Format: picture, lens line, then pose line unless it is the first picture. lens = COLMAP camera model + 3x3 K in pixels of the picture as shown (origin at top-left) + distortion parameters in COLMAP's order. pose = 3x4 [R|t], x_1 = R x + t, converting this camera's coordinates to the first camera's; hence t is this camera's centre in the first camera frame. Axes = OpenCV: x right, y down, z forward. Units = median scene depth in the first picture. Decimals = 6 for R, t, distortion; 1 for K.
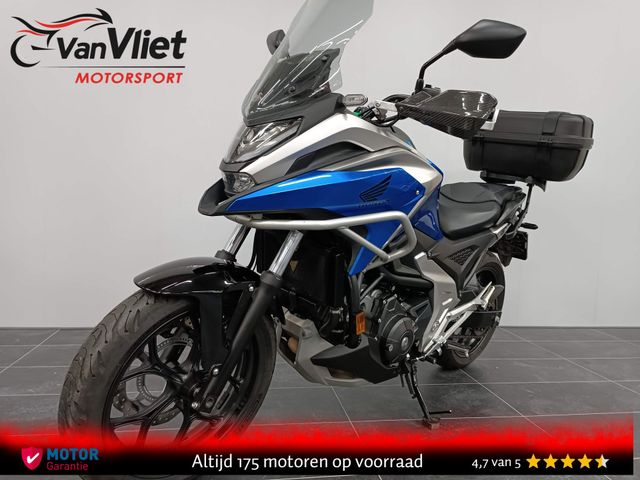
lens RADIAL K [[470.7, 0, 320.0], [0, 470.7, 240.0], [0, 0, 1]] dist [0.033921, -0.006126]
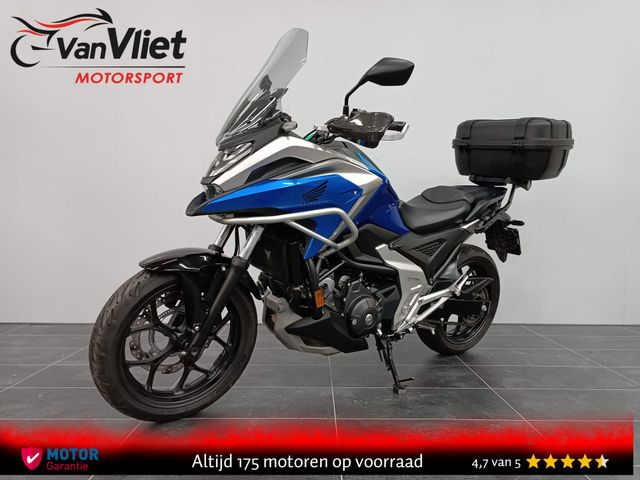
lens RADIAL K [[470.7, 0, 320.0], [0, 470.7, 240.0], [0, 0, 1]] dist [0.033921, -0.006126]
pose [[0.982942, -0.037865, -0.179976, 0.293461], [0.029842, 0.998445, -0.047079, 0.072412], [0.181478, 0.040905, 0.982544, -0.224763]]
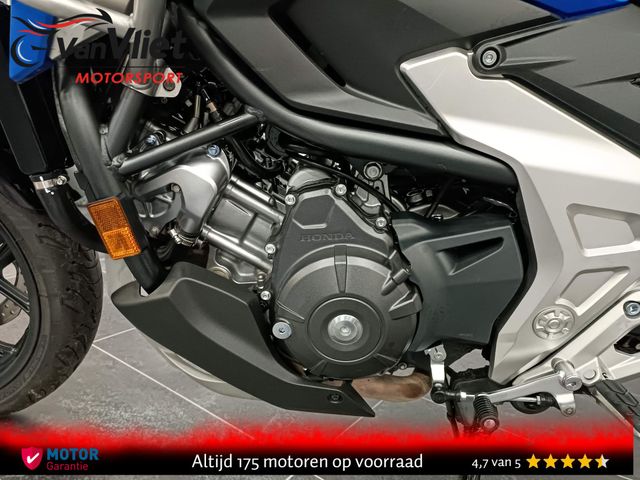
lens RADIAL K [[470.7, 0, 320.0], [0, 470.7, 240.0], [0, 0, 1]] dist [0.033921, -0.006126]
pose [[0.639659, 0.161624, -0.751475, 0.431599], [-0.059916, 0.985153, 0.160881, 0.106357], [0.766320, -0.057884, 0.639846, 0.800870]]
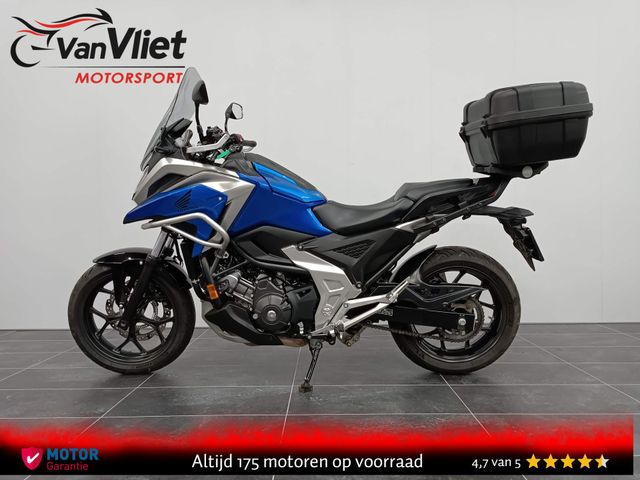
lens RADIAL K [[470.7, 0, 320.0], [0, 470.7, 240.0], [0, 0, 1]] dist [0.033921, -0.006126]
pose [[0.650867, -0.037263, -0.758276, 1.299852], [-0.008048, 0.998400, -0.055970, 0.087939], [0.759149, 0.042532, 0.649526, 0.262233]]
